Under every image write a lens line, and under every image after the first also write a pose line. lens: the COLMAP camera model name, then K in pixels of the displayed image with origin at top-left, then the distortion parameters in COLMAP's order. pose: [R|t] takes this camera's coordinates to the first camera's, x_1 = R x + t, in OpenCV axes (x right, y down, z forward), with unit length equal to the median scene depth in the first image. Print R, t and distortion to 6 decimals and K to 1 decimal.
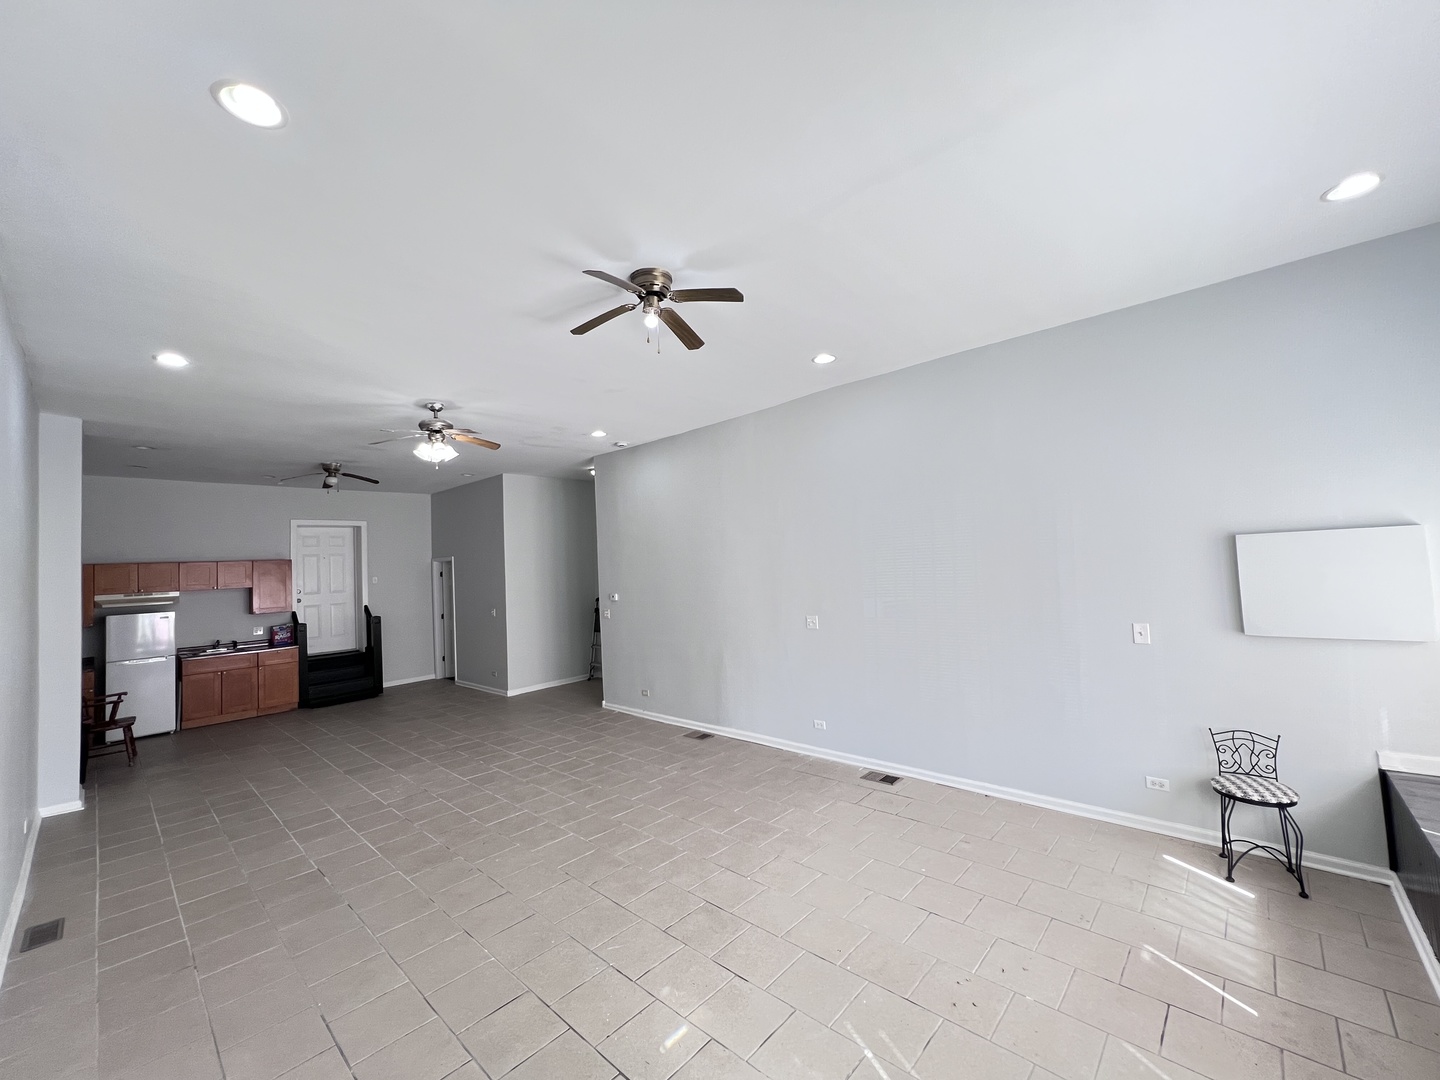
lens RADIAL K [[577.5, 0, 720.0], [0, 577.5, 540.0], [0, 0, 1]] dist [-0.002142, -0.000197]
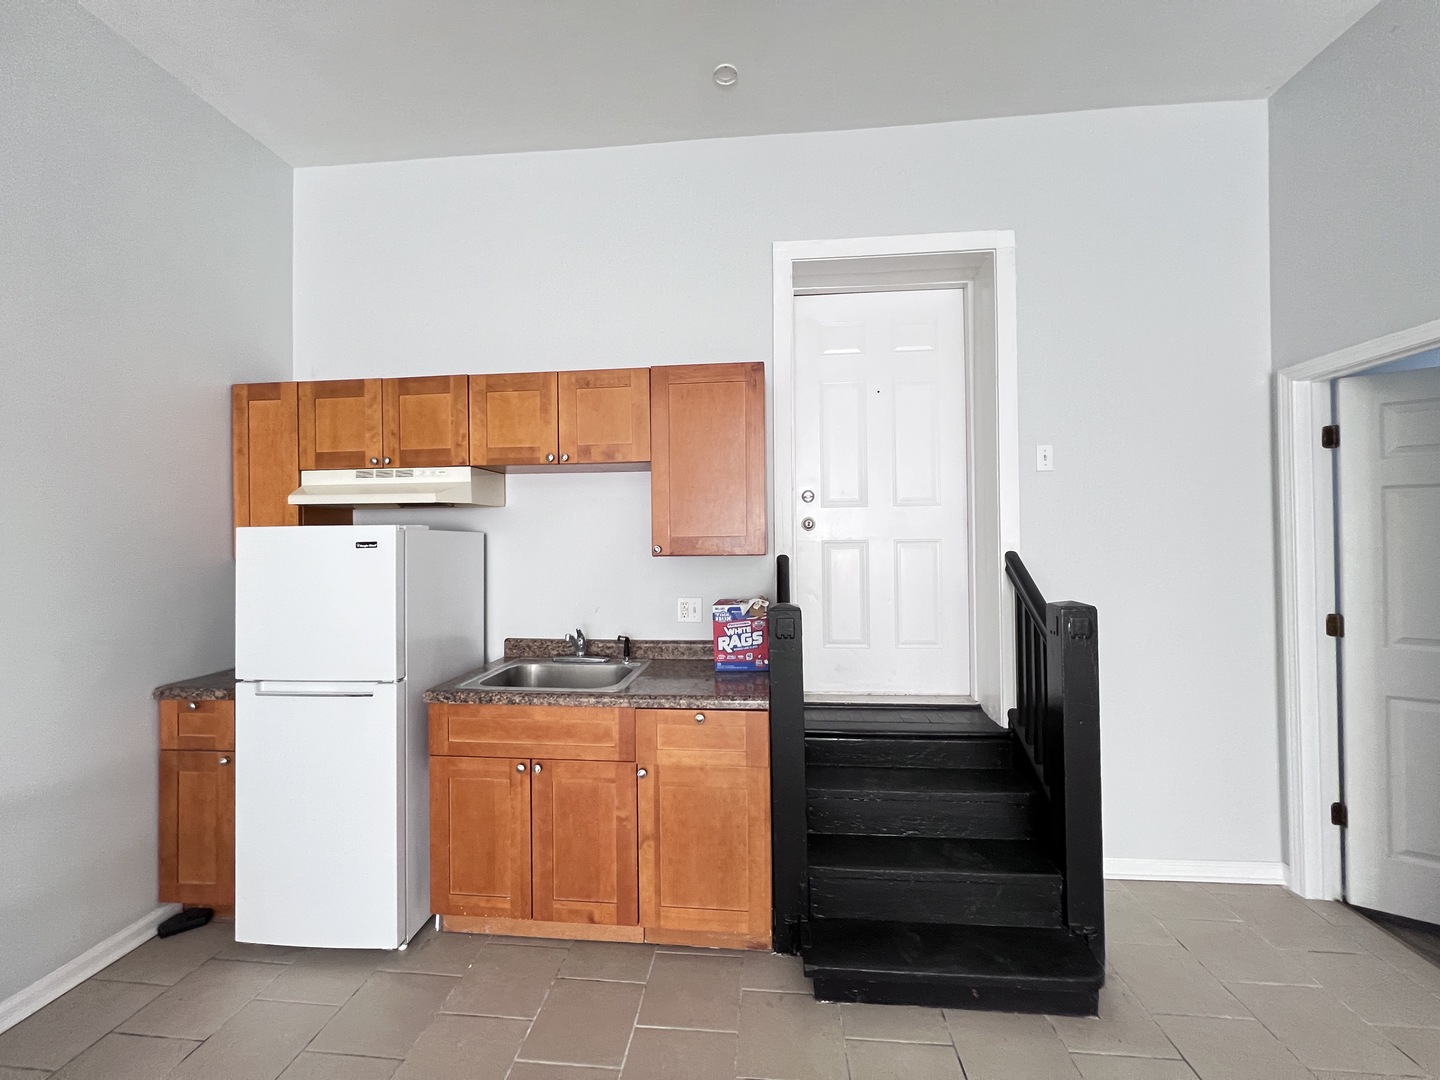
lens RADIAL K [[578.6, 0, 717.1], [0, 578.6, 533.9], [0, 0, 1]] dist [0.000614, 0.000067]
pose [[0.605142, 0.031539, -0.795493, -0.502018], [0.013773, 0.998651, 0.050071, 0.092944], [0.795999, -0.041256, 0.603891, 0.758601]]
